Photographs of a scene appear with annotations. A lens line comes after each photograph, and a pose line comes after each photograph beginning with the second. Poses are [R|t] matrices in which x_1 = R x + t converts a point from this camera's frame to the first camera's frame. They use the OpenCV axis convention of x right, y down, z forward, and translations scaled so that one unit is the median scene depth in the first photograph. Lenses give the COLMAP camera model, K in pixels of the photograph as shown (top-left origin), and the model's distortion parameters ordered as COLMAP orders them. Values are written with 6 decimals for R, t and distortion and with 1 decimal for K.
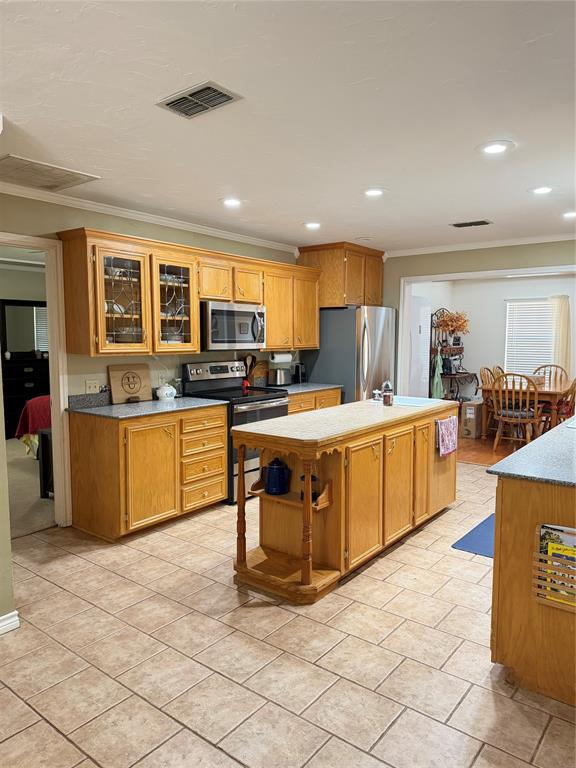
lens RADIAL K [[533.3, 0, 288.0], [0, 533.3, 384.0], [0, 0, 1]] dist [0.060043, -0.000784]
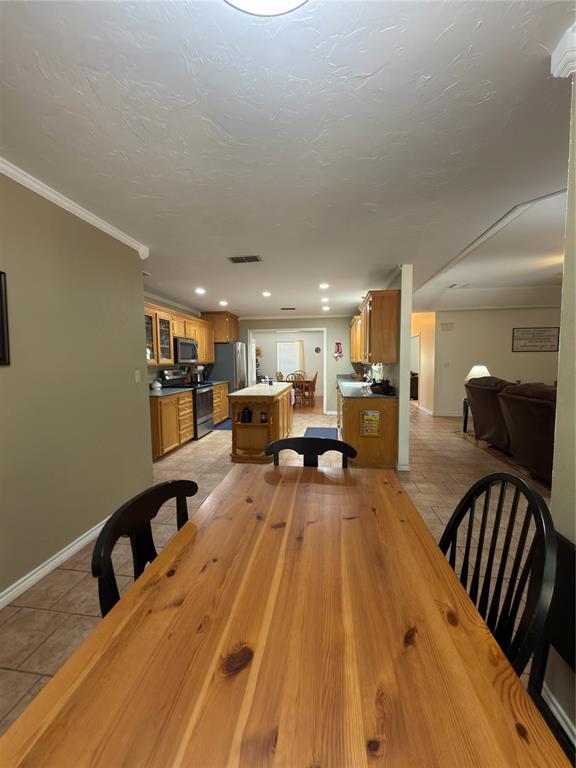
lens RADIAL K [[304.8, 0, 288.0], [0, 304.8, 384.0], [0, 0, 1]] dist [0.000596, 0.000164]
pose [[0.872878, -0.046023, 0.485764, -0.349411], [0.052801, 0.998605, -0.000266, 0.034731], [-0.485074, 0.025881, 0.874090, -0.163749]]
